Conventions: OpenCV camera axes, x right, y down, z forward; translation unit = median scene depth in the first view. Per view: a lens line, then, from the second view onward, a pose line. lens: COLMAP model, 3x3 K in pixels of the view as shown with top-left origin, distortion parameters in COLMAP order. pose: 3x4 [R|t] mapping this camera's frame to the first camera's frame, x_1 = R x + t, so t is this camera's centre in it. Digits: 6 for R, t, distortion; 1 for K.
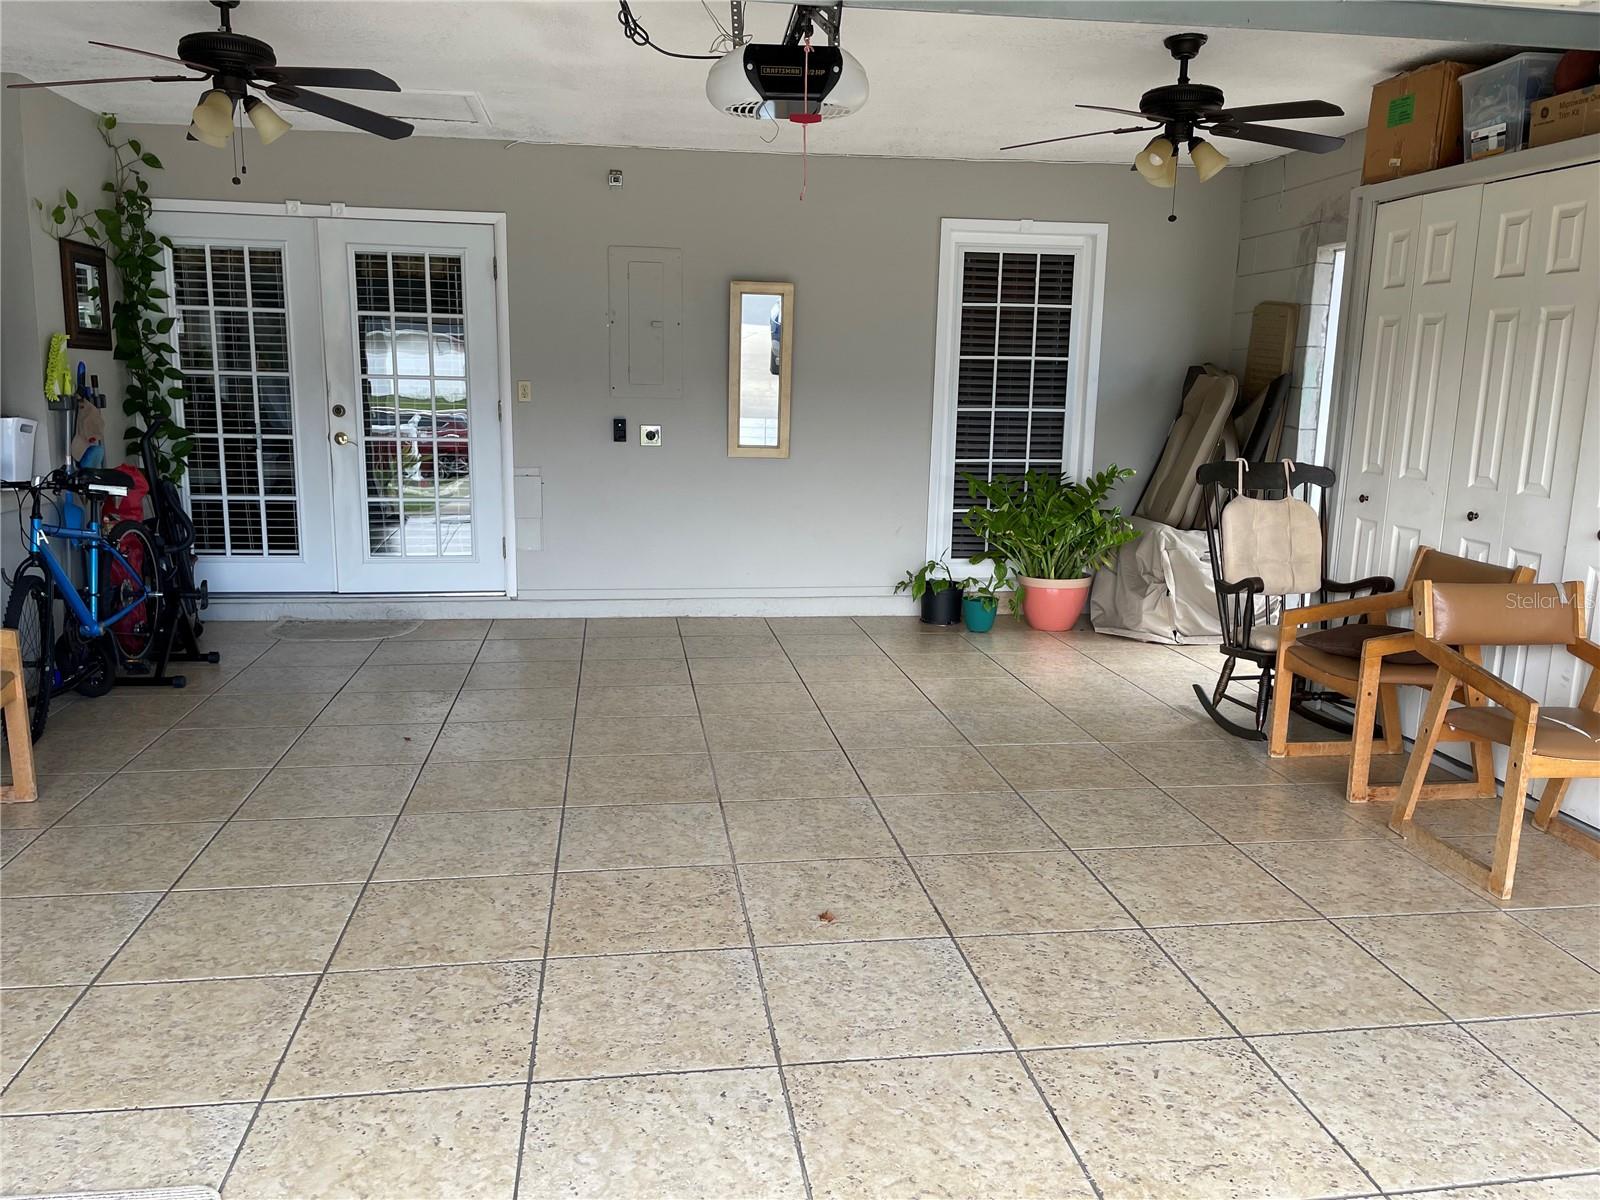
lens RADIAL K [[1217.6, 0, 800.0], [0, 1217.6, 600.0], [0, 0, 1]] dist [0.092701, -0.120528]
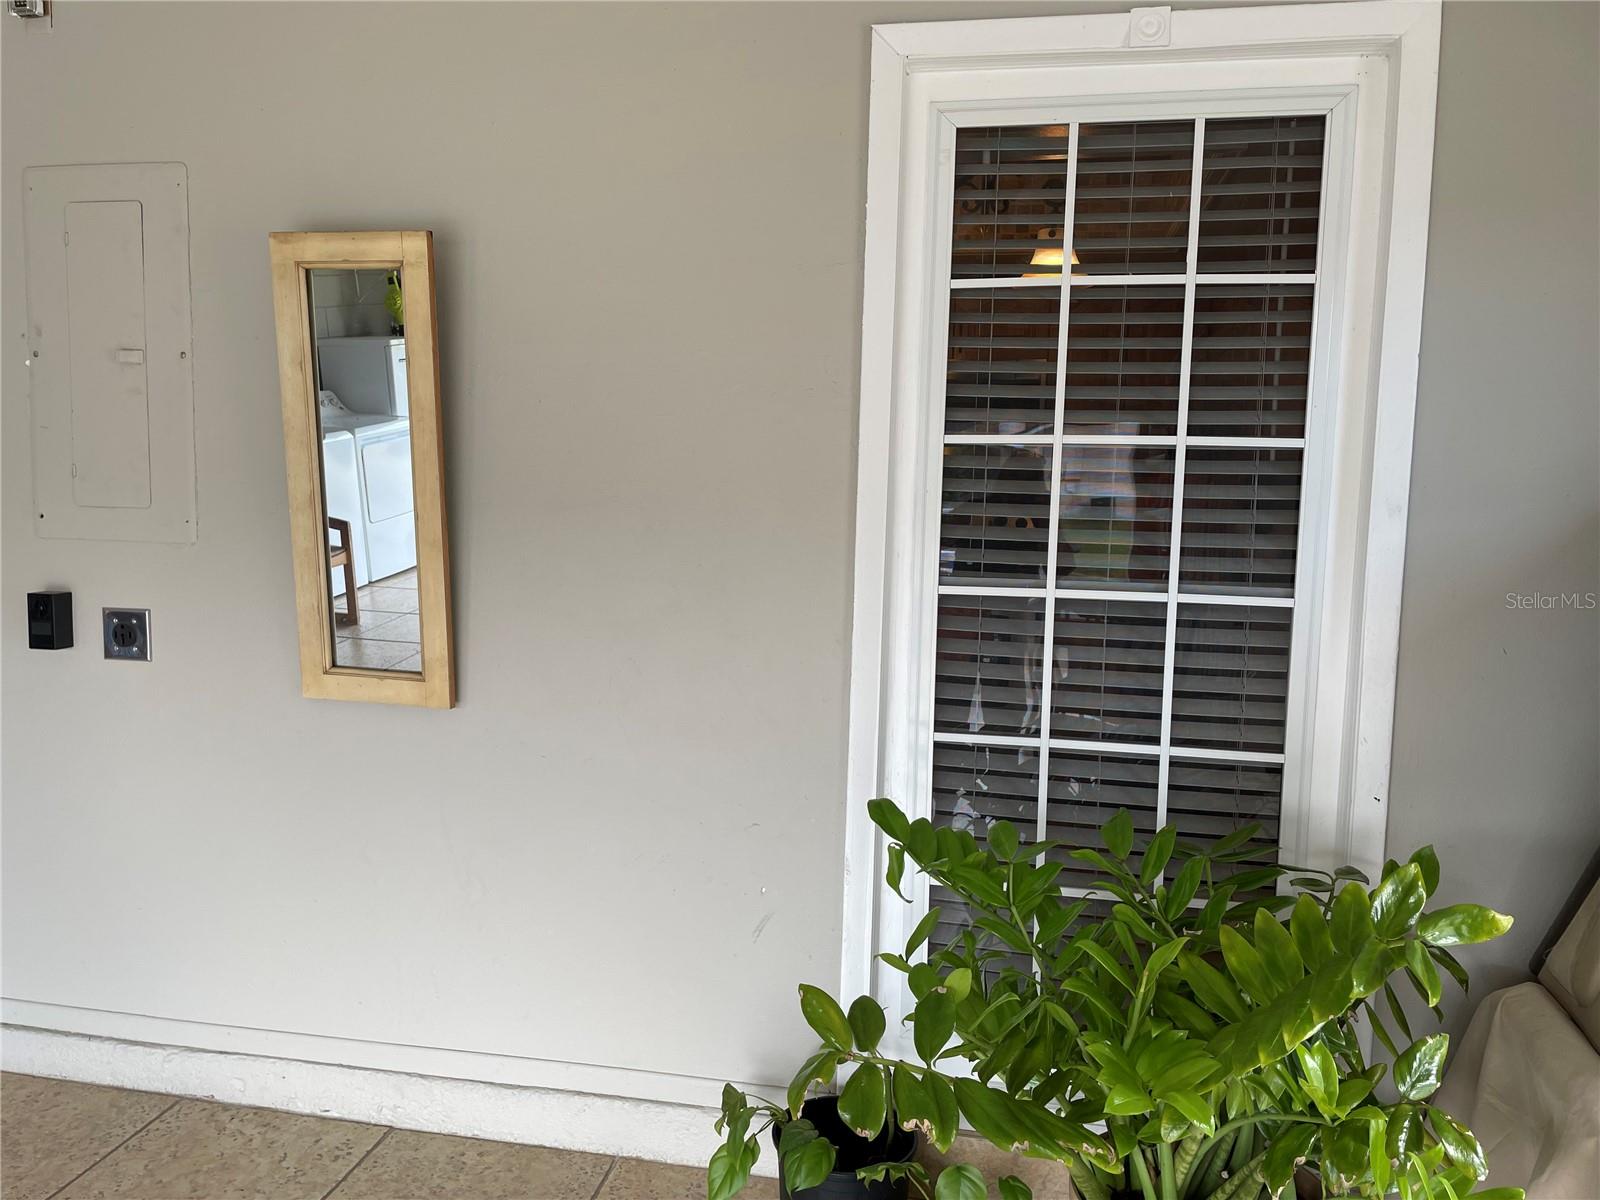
lens RADIAL K [[1217.6, 0, 800.0], [0, 1217.6, 600.0], [0, 0, 1]] dist [0.092701, -0.120528]
pose [[0.943772, 0.034661, -0.328775, 0.218017], [-0.063650, 0.994934, -0.077819, -0.132681], [0.324412, 0.094370, 0.941197, 0.713961]]
